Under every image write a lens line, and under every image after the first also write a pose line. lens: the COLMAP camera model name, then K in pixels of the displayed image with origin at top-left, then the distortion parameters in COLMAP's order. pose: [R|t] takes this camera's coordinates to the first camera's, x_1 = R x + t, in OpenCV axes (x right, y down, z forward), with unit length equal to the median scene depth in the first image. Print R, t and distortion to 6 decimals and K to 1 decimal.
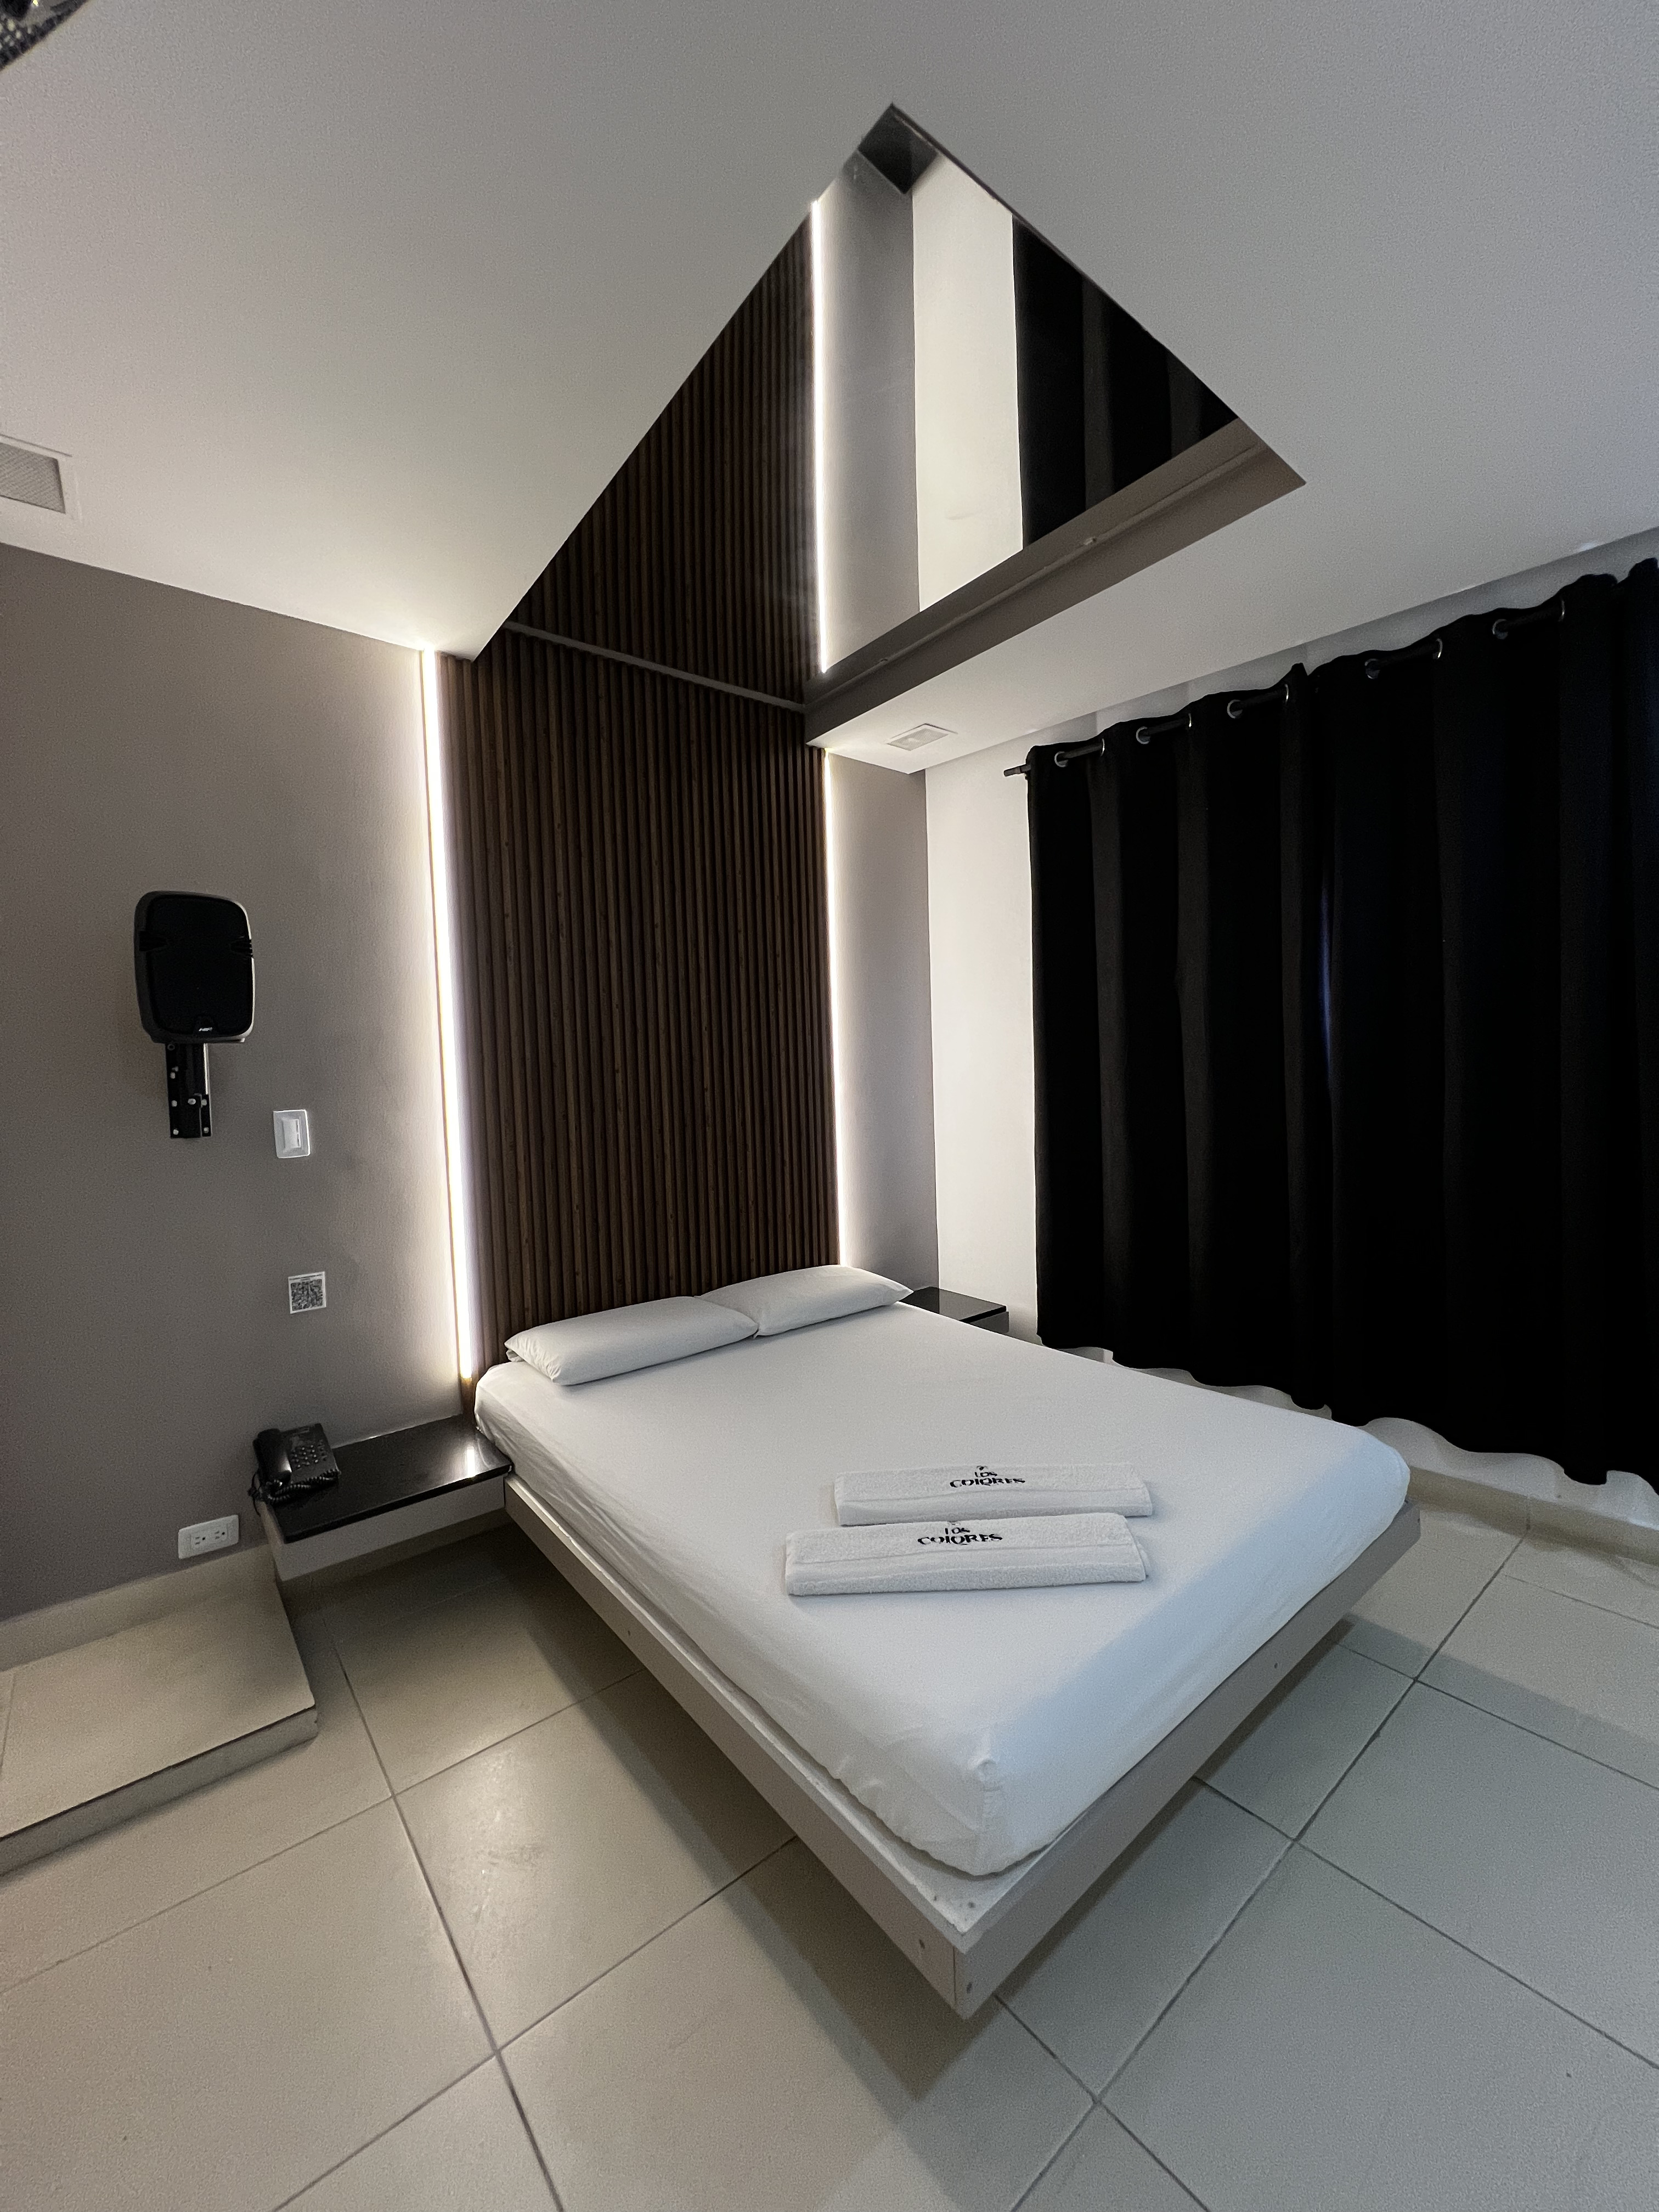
lens RADIAL K [[883.7, 0, 835.6], [0, 883.7, 1106.9], [0, 0, 1]] dist [-0.001554, 0.000818]
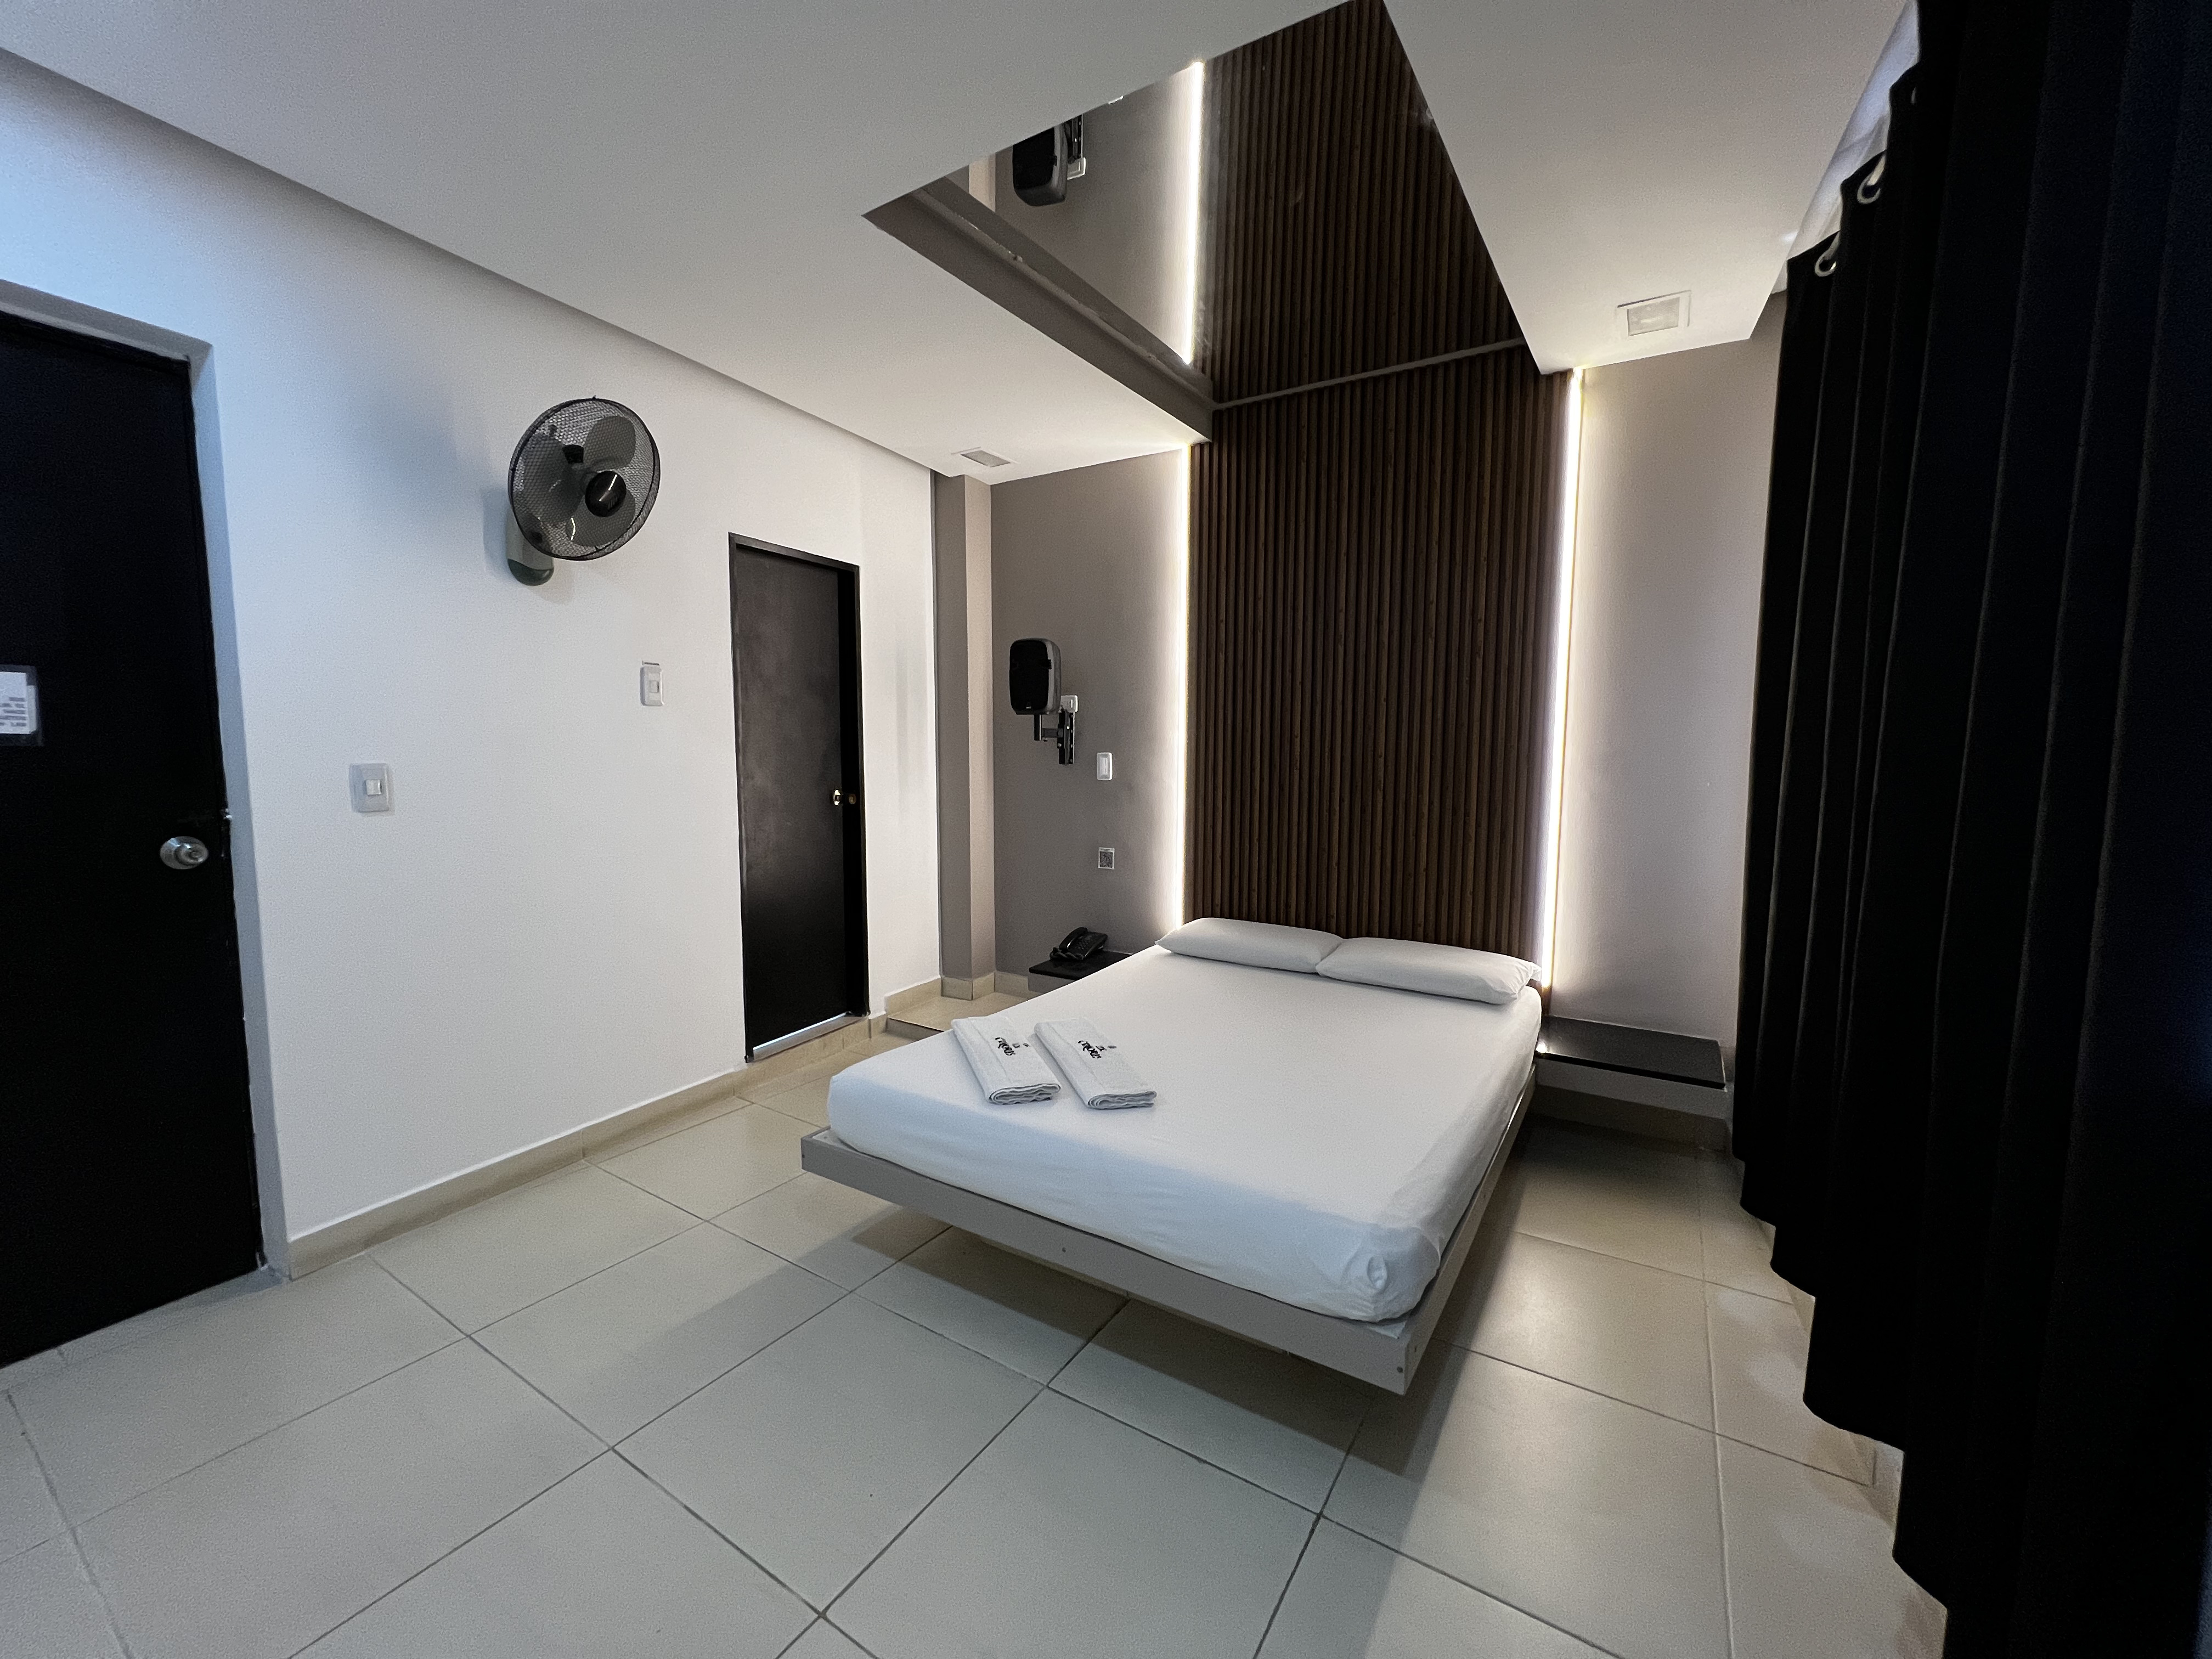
lens RADIAL K [[883.7, 0, 1103.7], [0, 883.7, 829.6], [0, 0, 1]] dist [-0.001554, 0.000818]
pose [[0.314353, 0.124434, -0.941115, 1.020347], [-0.061426, 0.991961, 0.110639, -0.037572], [0.947317, 0.023029, 0.319470, 0.434165]]
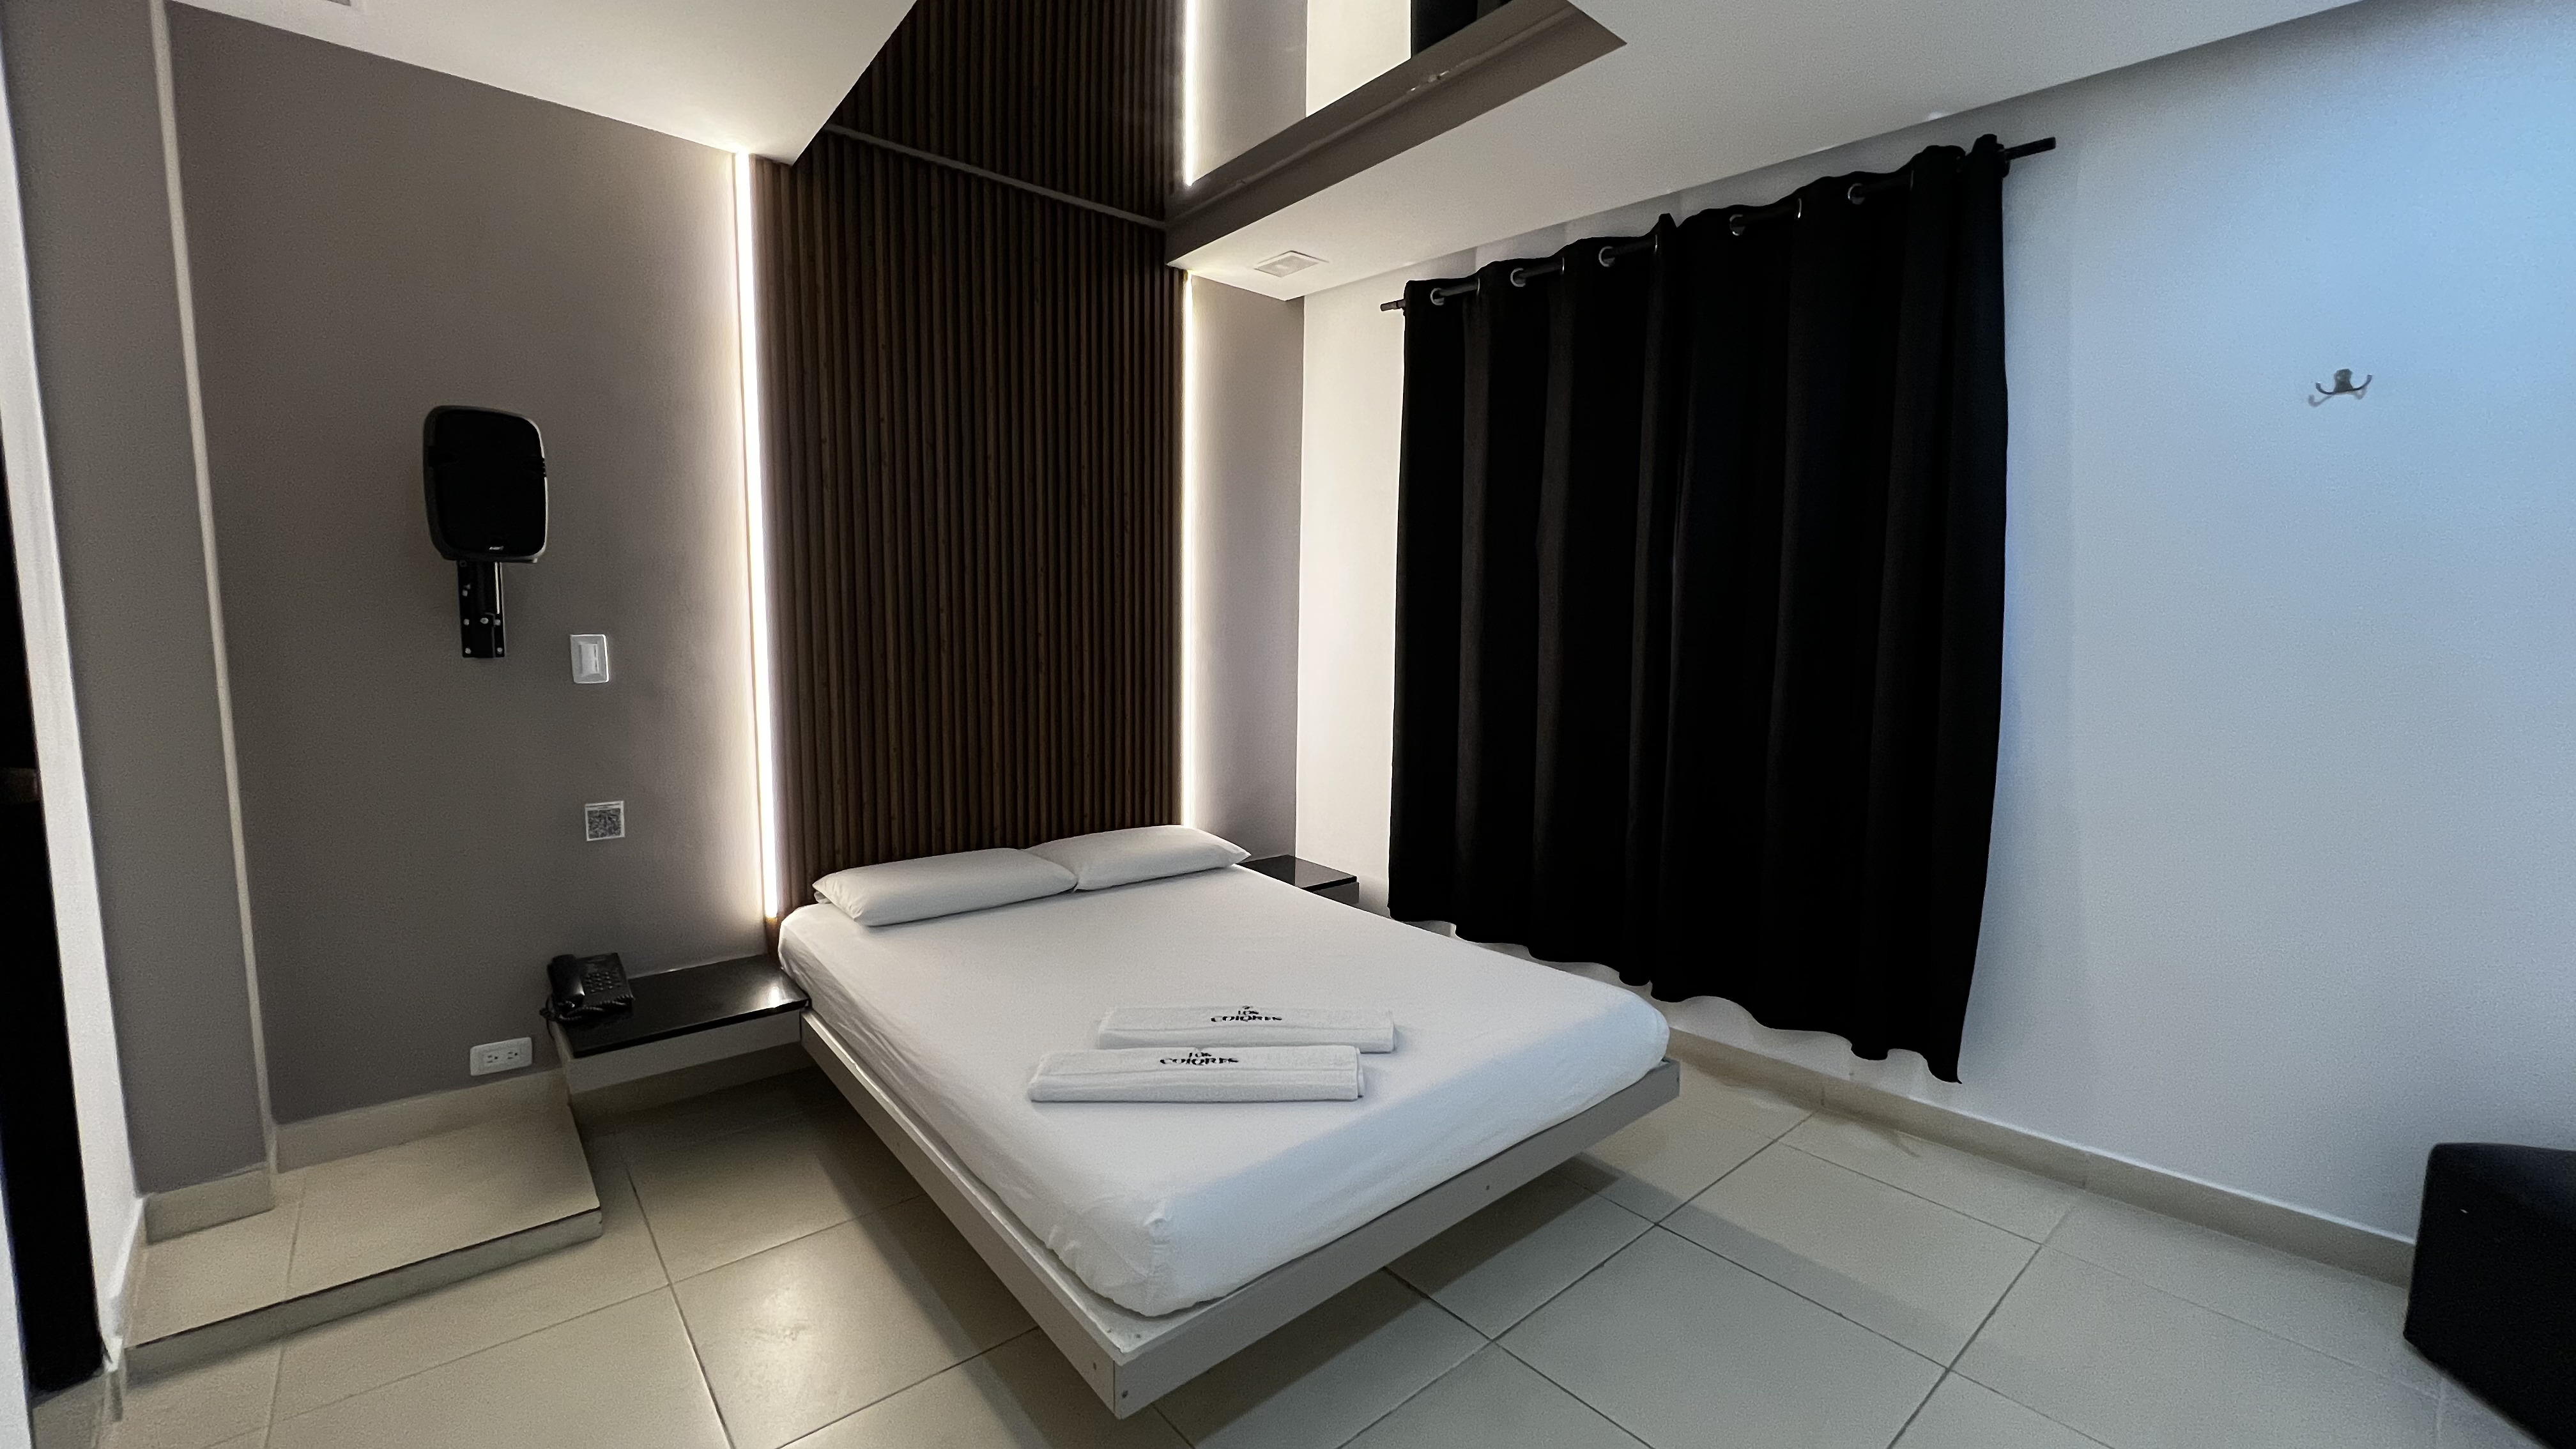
lens RADIAL K [[1031.1, 0, 1288.0], [0, 1031.1, 724.5], [0, 0, 1]] dist [-0.000014, -0.000297]
pose [[0.998852, 0.044515, 0.017677, 0.135526], [-0.045452, 0.997355, 0.056726, 0.003103], [-0.015105, -0.057465, 0.998233, -0.150272]]
